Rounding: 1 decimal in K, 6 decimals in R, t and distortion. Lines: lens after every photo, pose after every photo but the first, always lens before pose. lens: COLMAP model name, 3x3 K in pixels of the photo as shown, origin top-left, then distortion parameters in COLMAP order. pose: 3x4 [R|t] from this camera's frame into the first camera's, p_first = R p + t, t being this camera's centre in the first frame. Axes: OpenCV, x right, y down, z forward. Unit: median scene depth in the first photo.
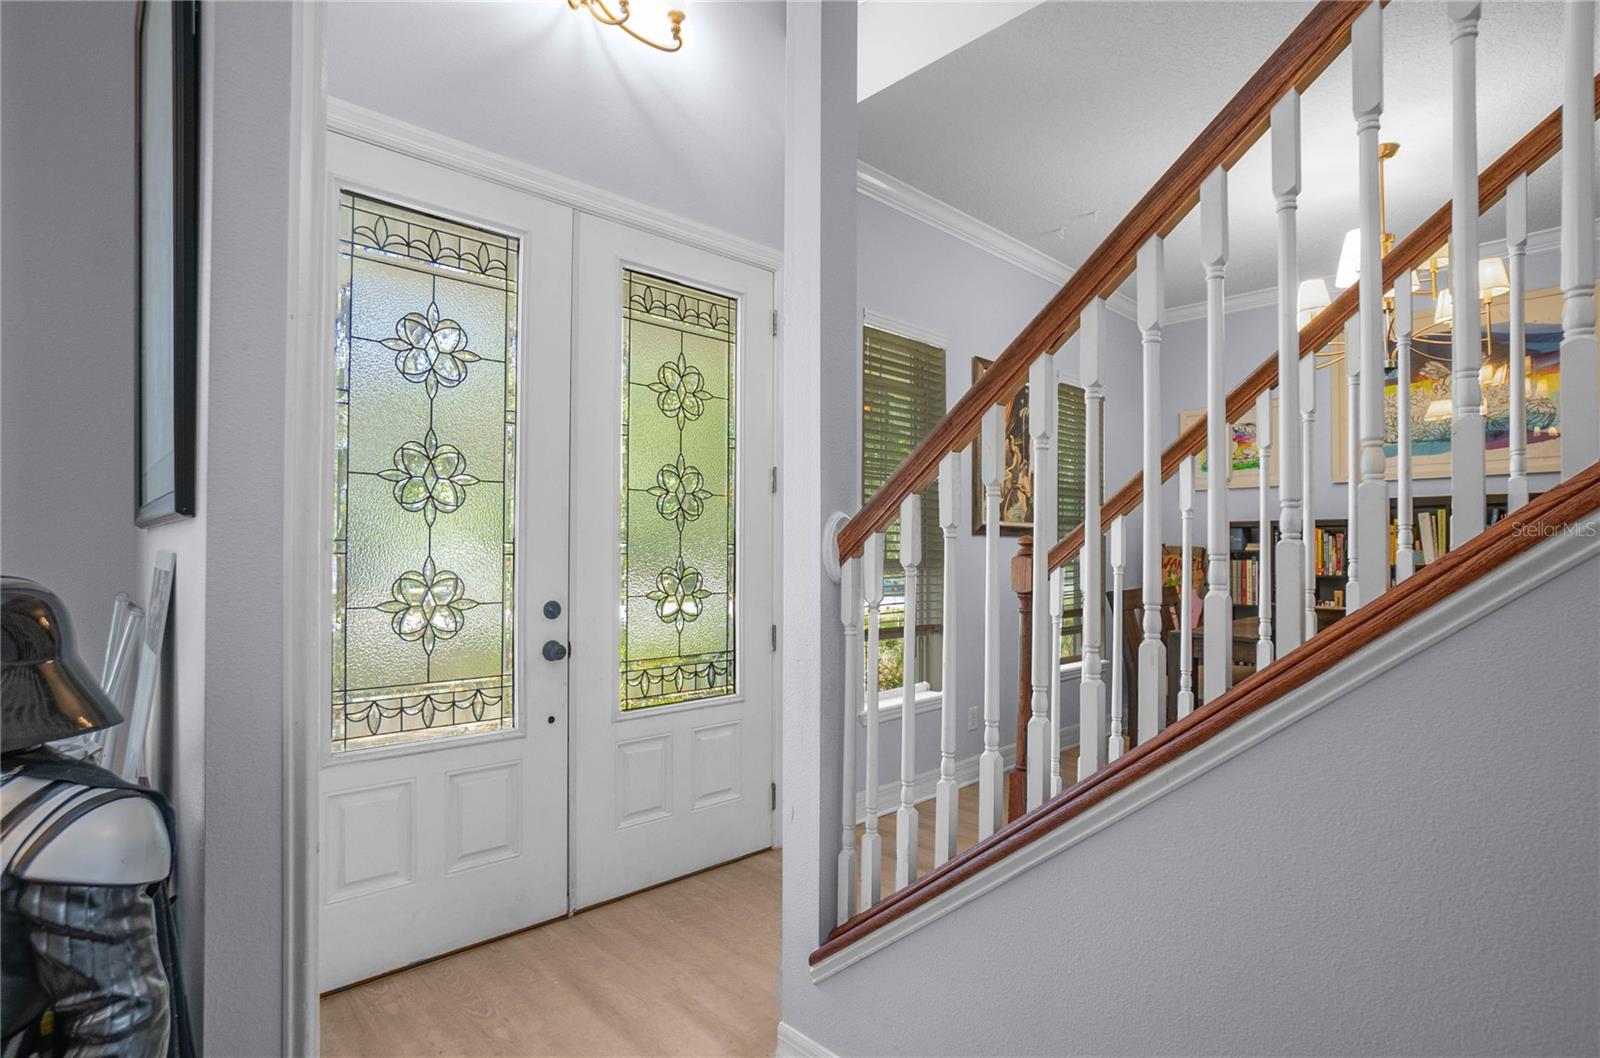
lens RADIAL K [[797.2, 0, 791.7], [0, 797.2, 542.7], [0, 0, 1]] dist [-0.017991, -0.000574]
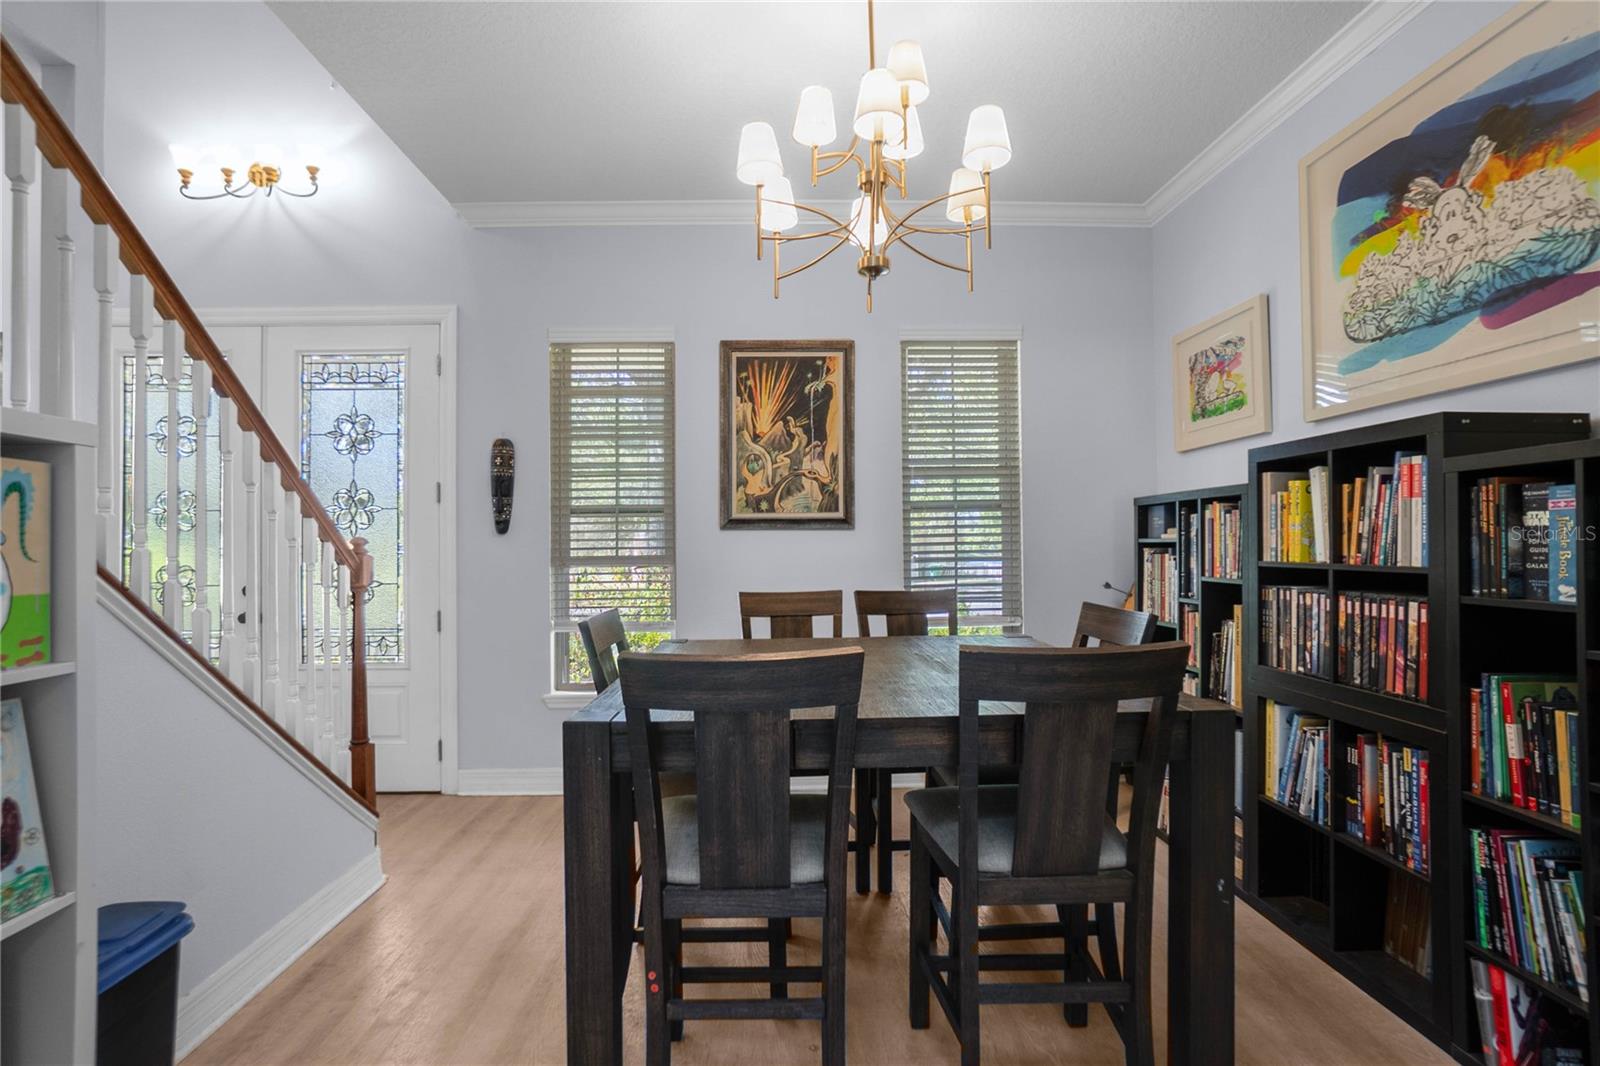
lens RADIAL K [[797.2, 0, 788.9], [0, 797.2, 529.3], [0, 0, 1]] dist [-0.017991, -0.000574]
pose [[0.739096, -0.024370, -0.673160, 0.870933], [0.021029, 0.999693, -0.013103, 0.003909], [0.673272, -0.004472, 0.739381, 0.332452]]
